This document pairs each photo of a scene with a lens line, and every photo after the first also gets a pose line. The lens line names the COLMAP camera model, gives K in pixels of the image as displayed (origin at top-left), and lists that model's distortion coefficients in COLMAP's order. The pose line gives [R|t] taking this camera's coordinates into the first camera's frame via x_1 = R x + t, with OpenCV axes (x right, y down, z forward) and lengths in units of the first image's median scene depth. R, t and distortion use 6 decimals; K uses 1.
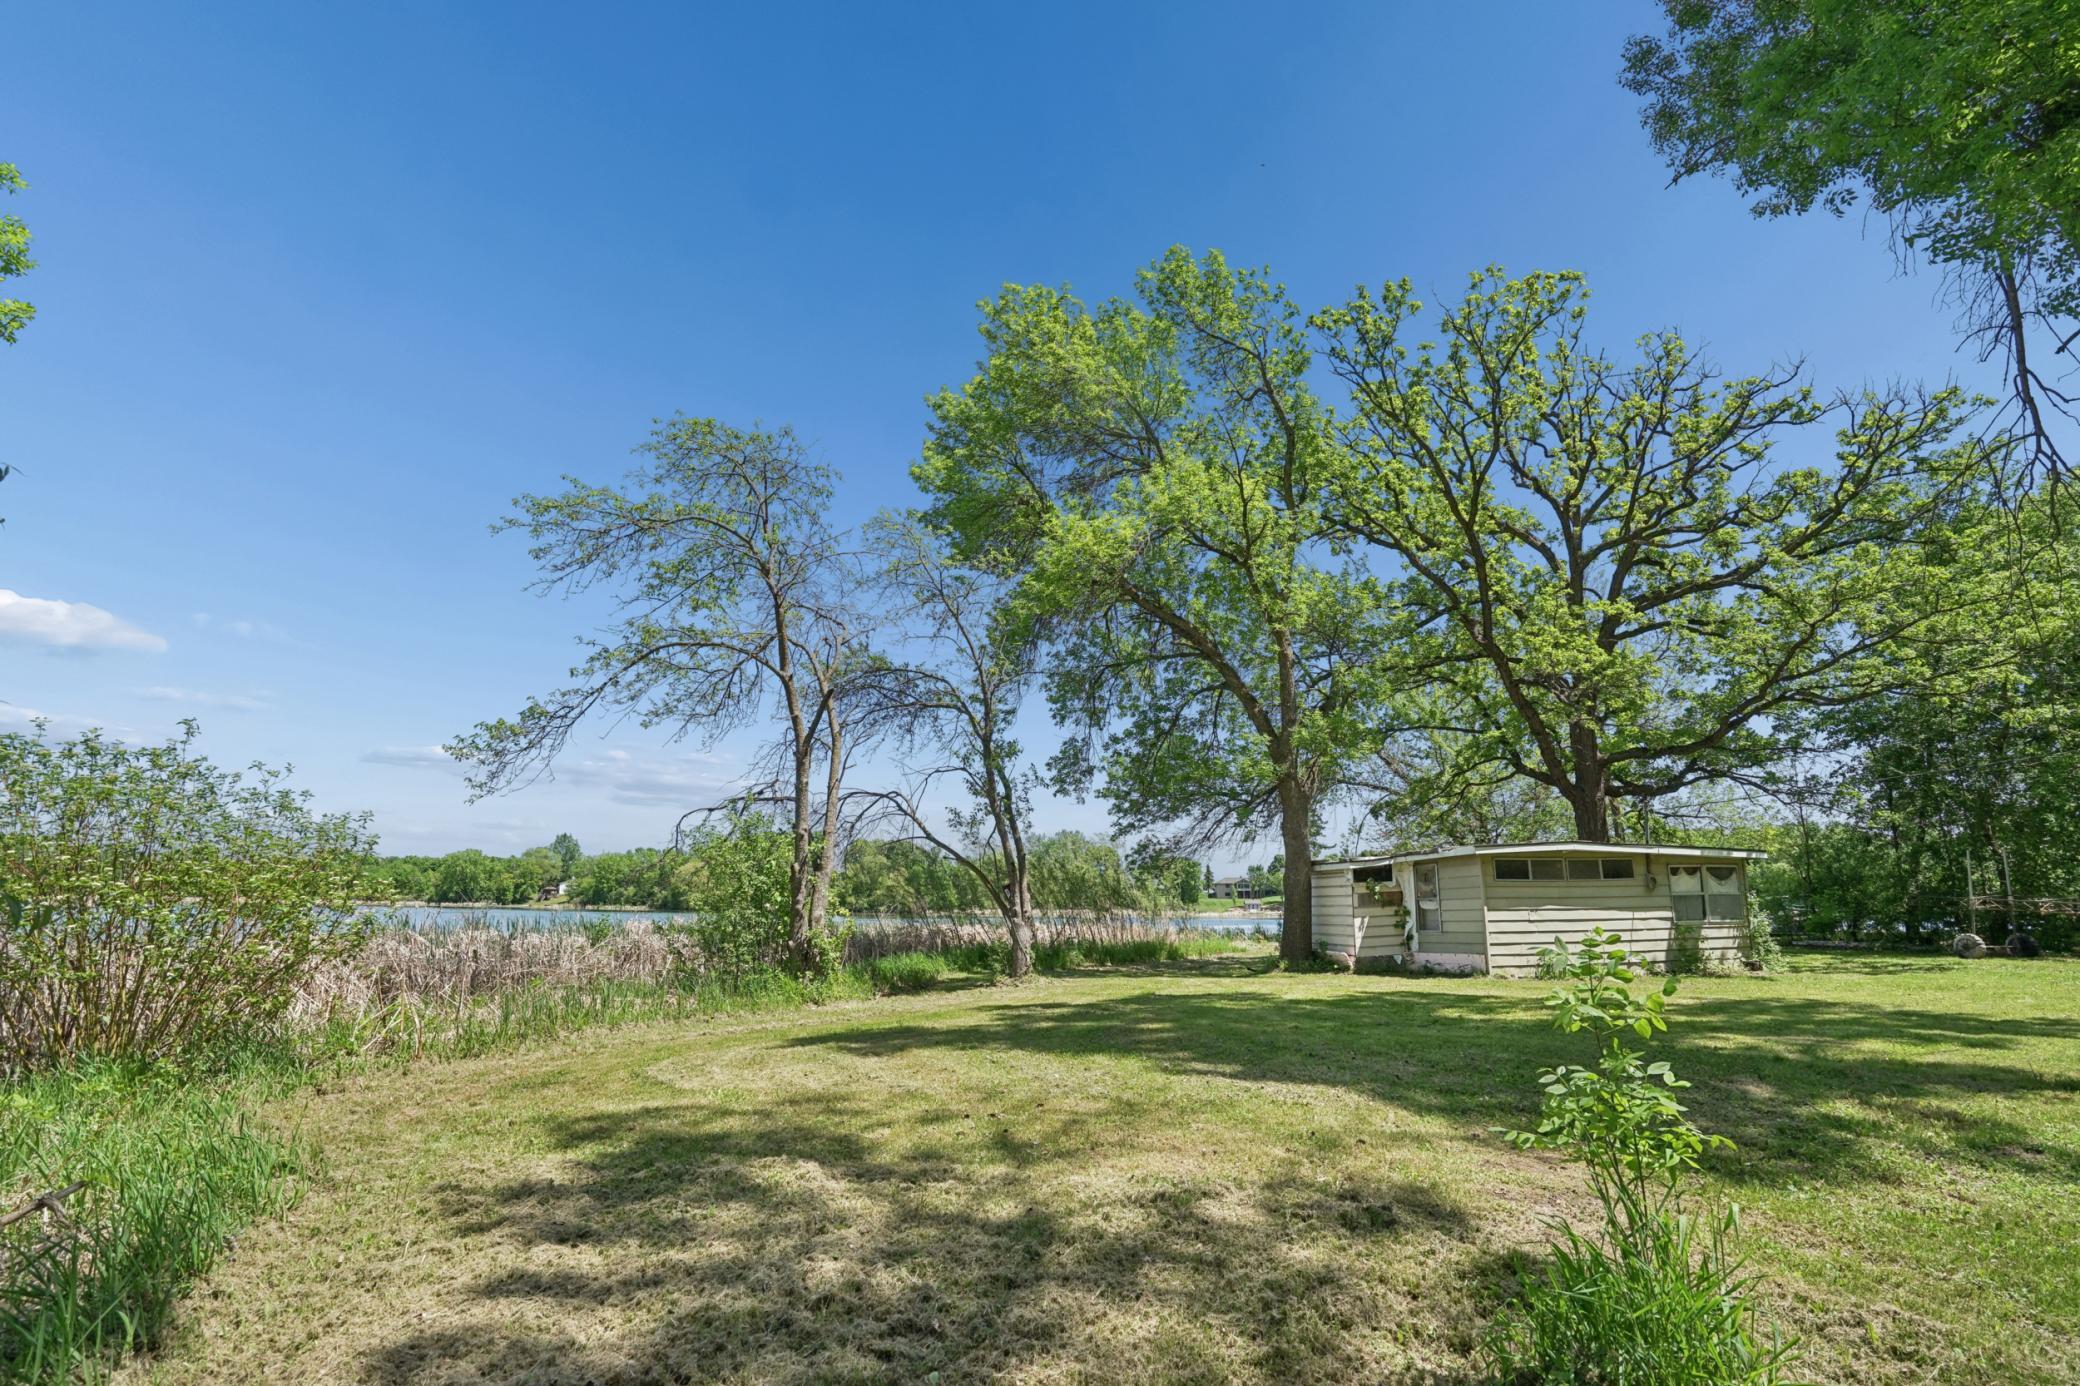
lens RADIAL K [[961.4, 0, 1033.6], [0, 961.4, 707.2], [0, 0, 1]] dist [-0.037495, 0.008725]
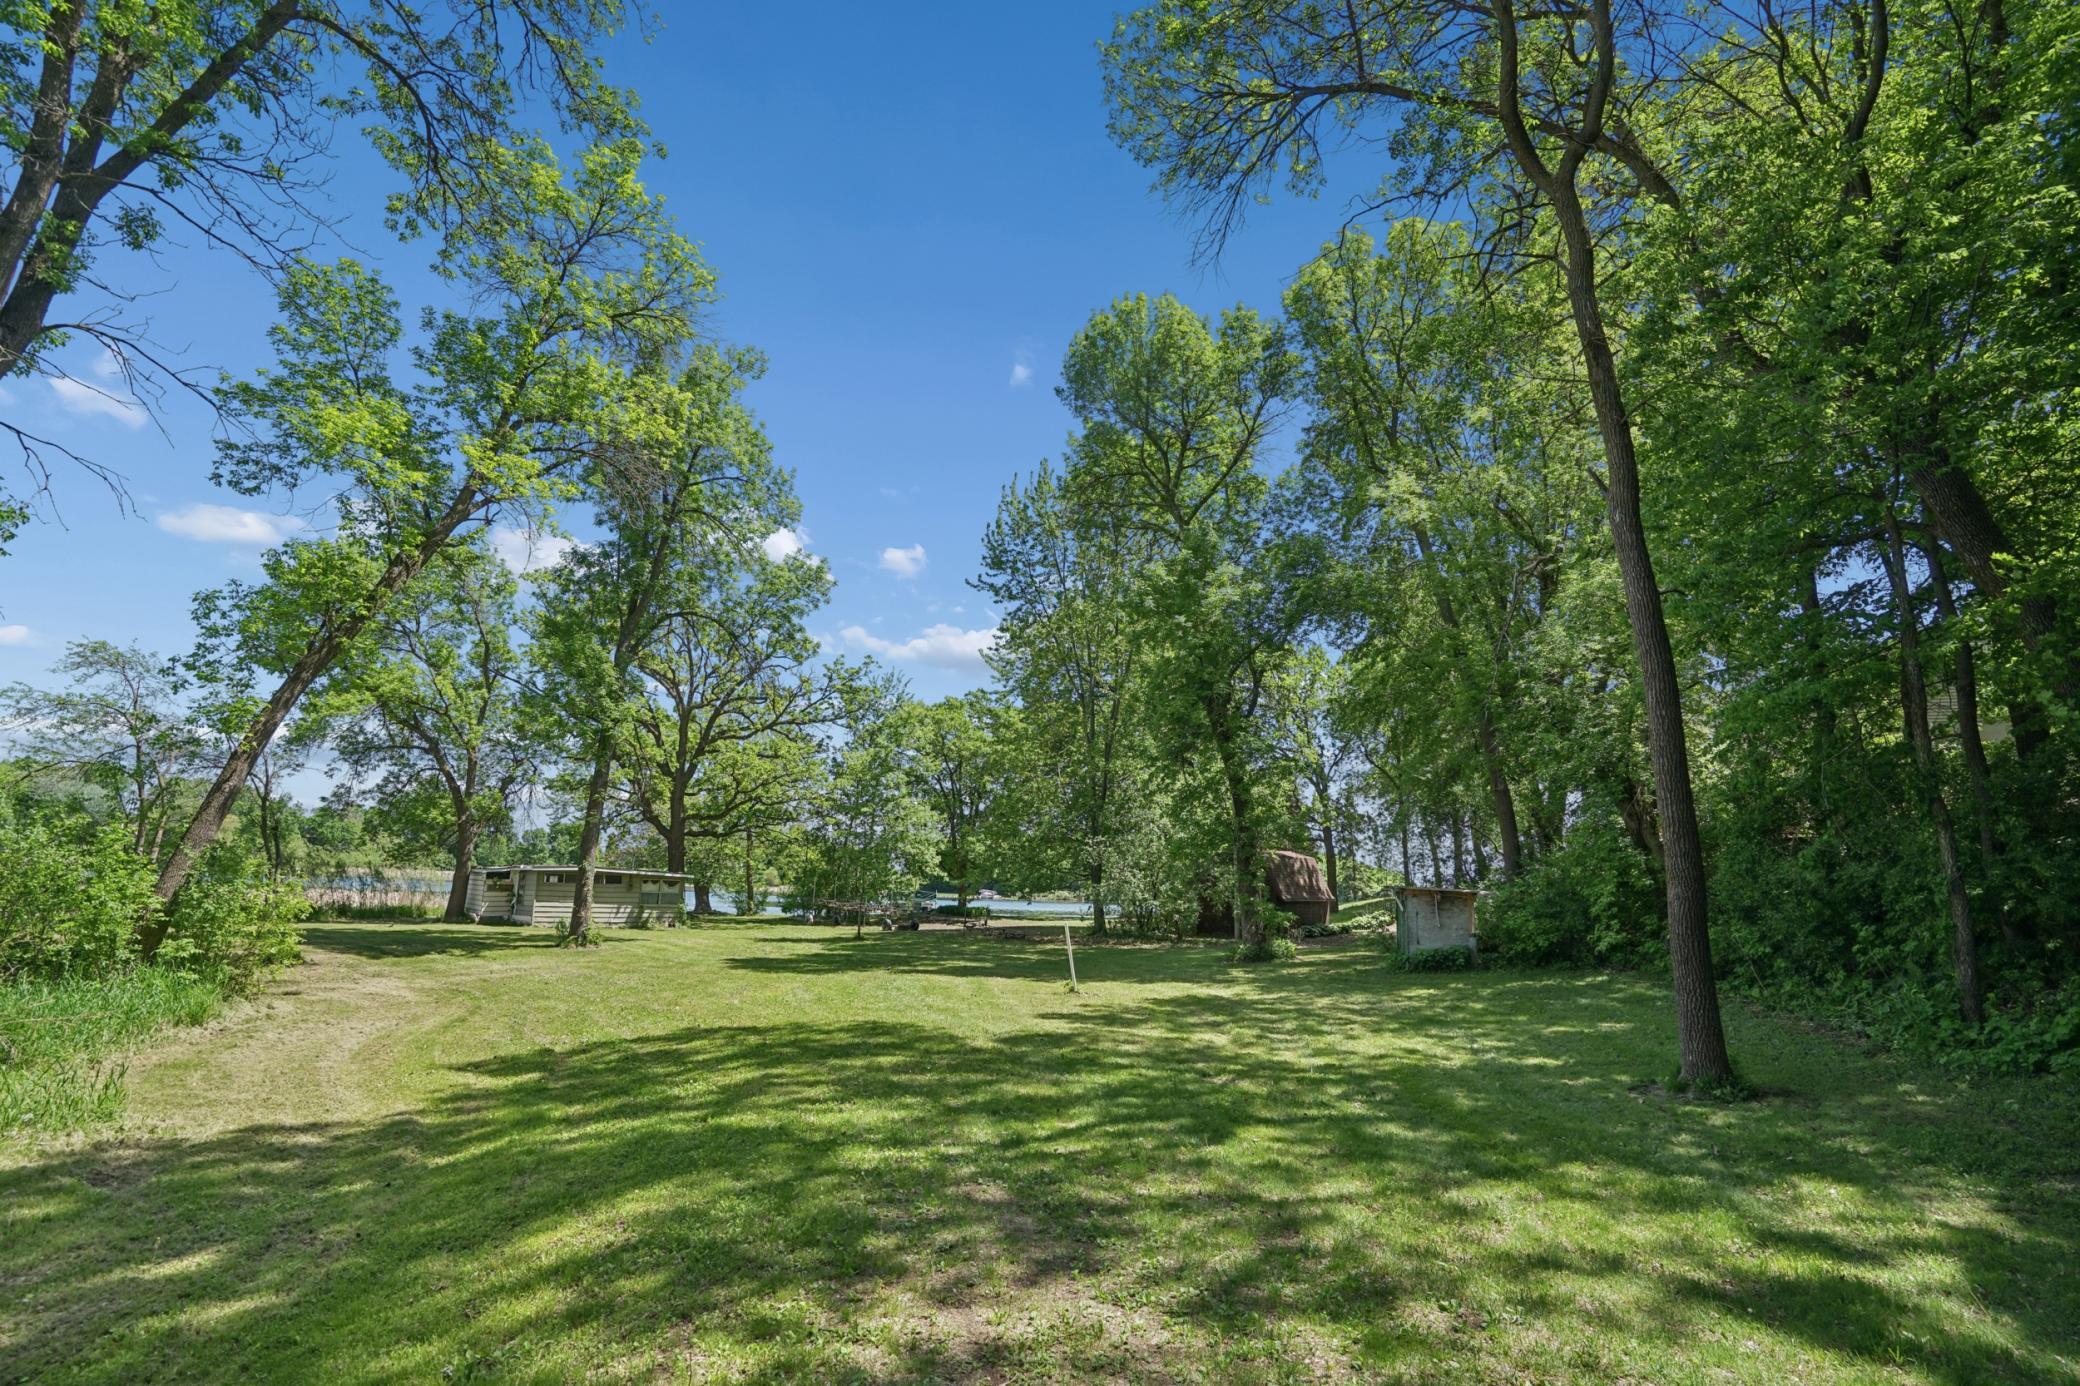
lens RADIAL K [[961.4, 0, 1025.1], [0, 961.4, 705.8], [0, 0, 1]] dist [-0.037495, 0.008725]
pose [[0.843195, 0.125604, 0.522729, 0.199151], [-0.139997, 0.990078, -0.012078, -0.299103], [-0.519060, -0.062996, 0.852413, -1.209346]]
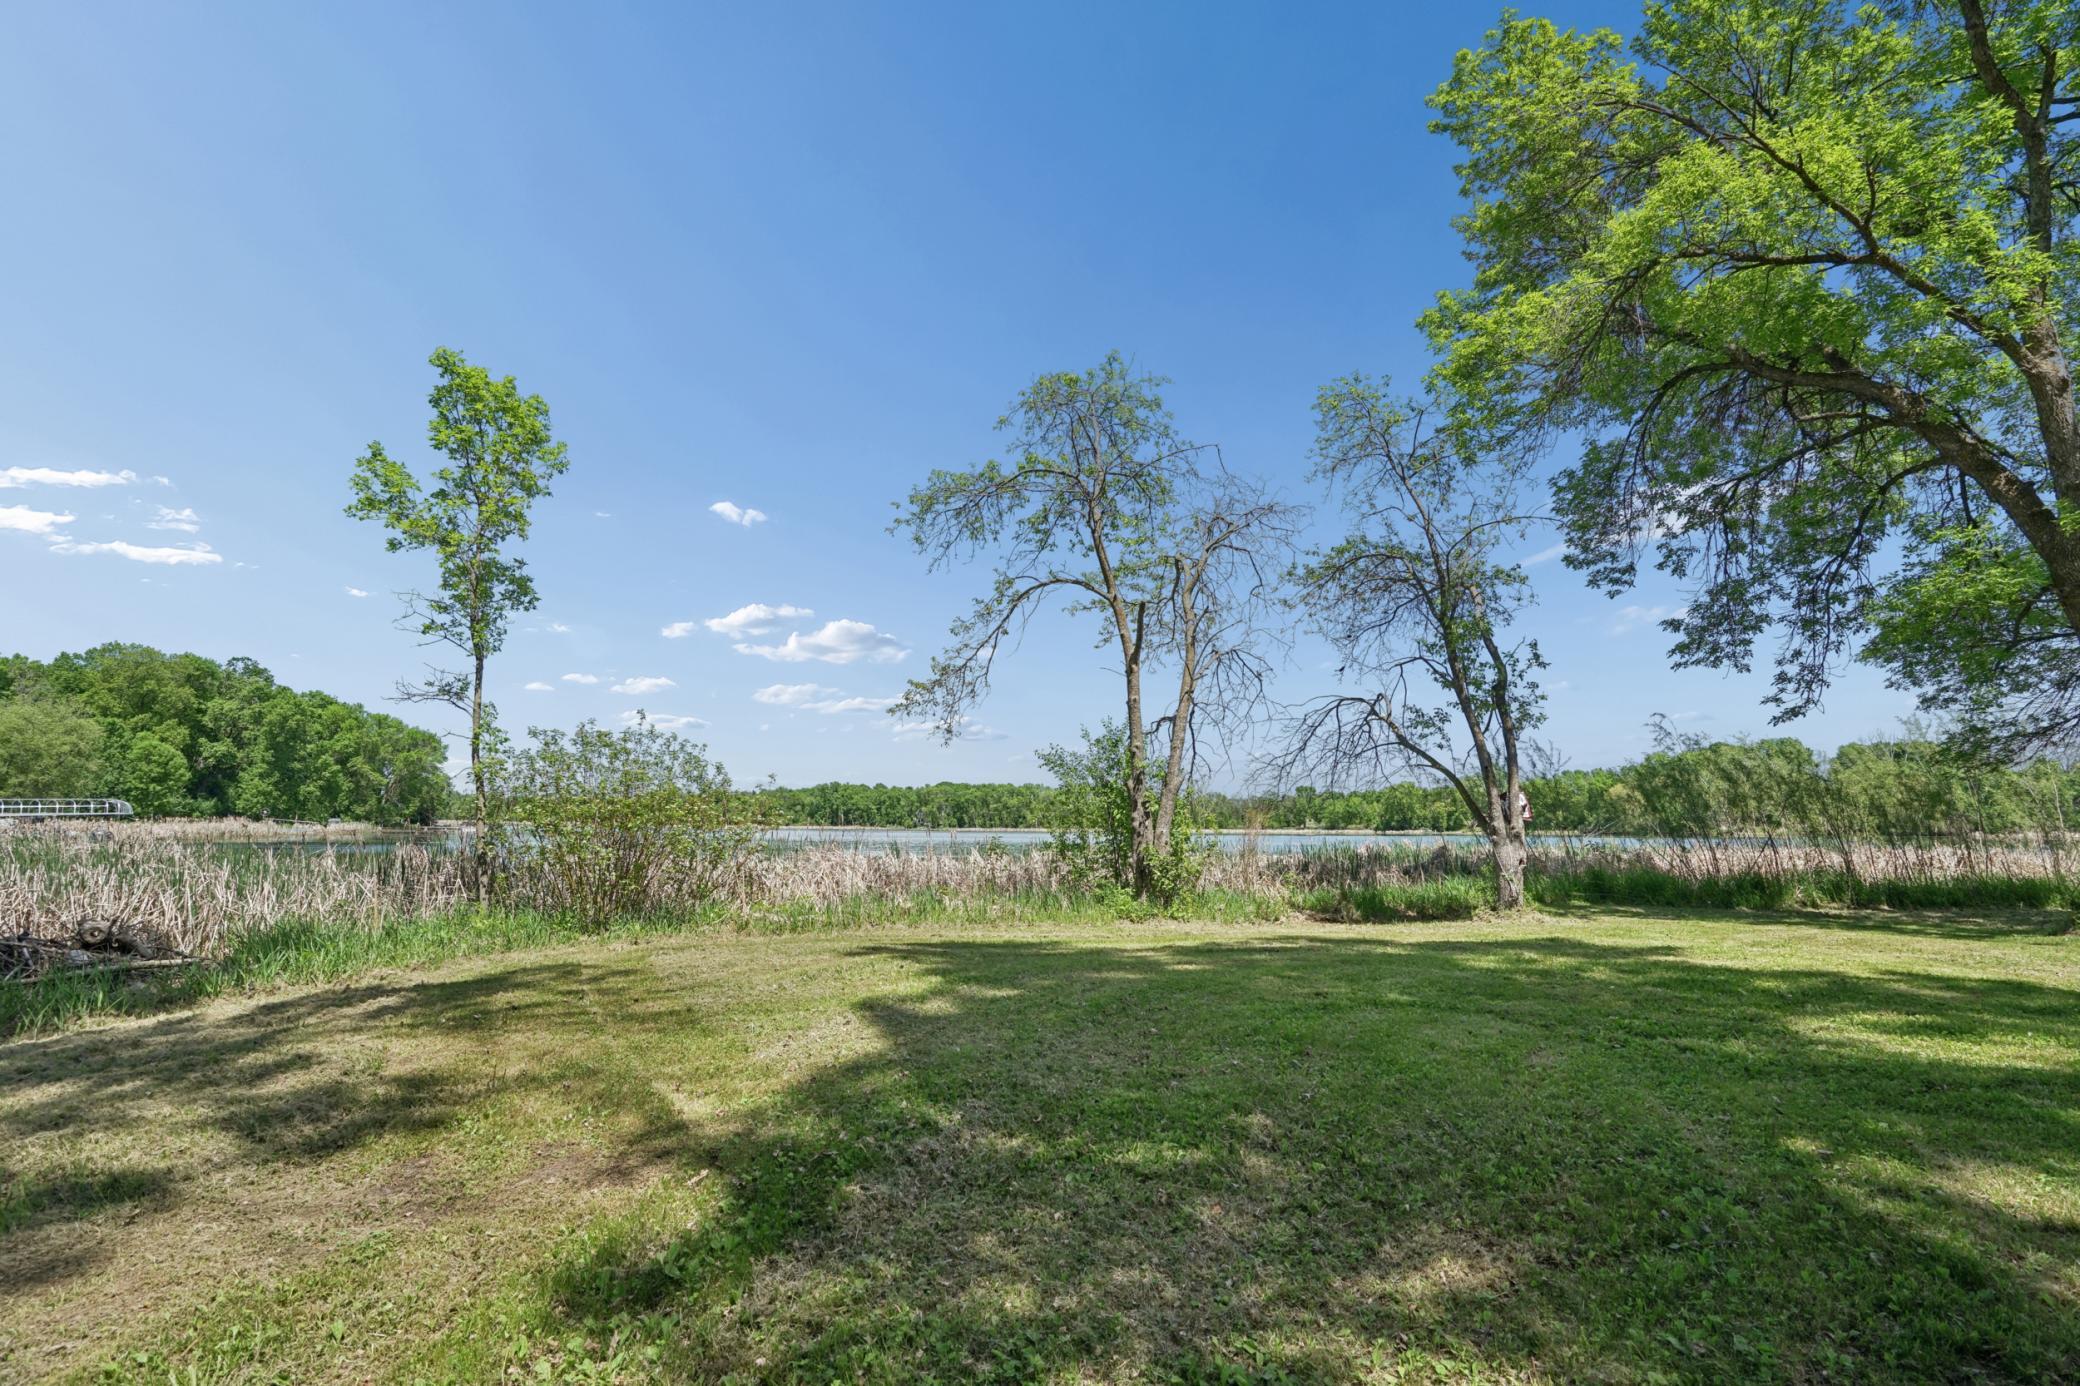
lens RADIAL K [[961.4, 0, 1049.0], [0, 961.4, 656.6], [0, 0, 1]] dist [-0.037495, 0.008725]
pose [[0.623693, -0.141915, -0.768679, 0.318767], [0.159680, 0.985775, -0.052435, 0.048628], [0.765186, -0.090039, 0.637482, 0.203705]]
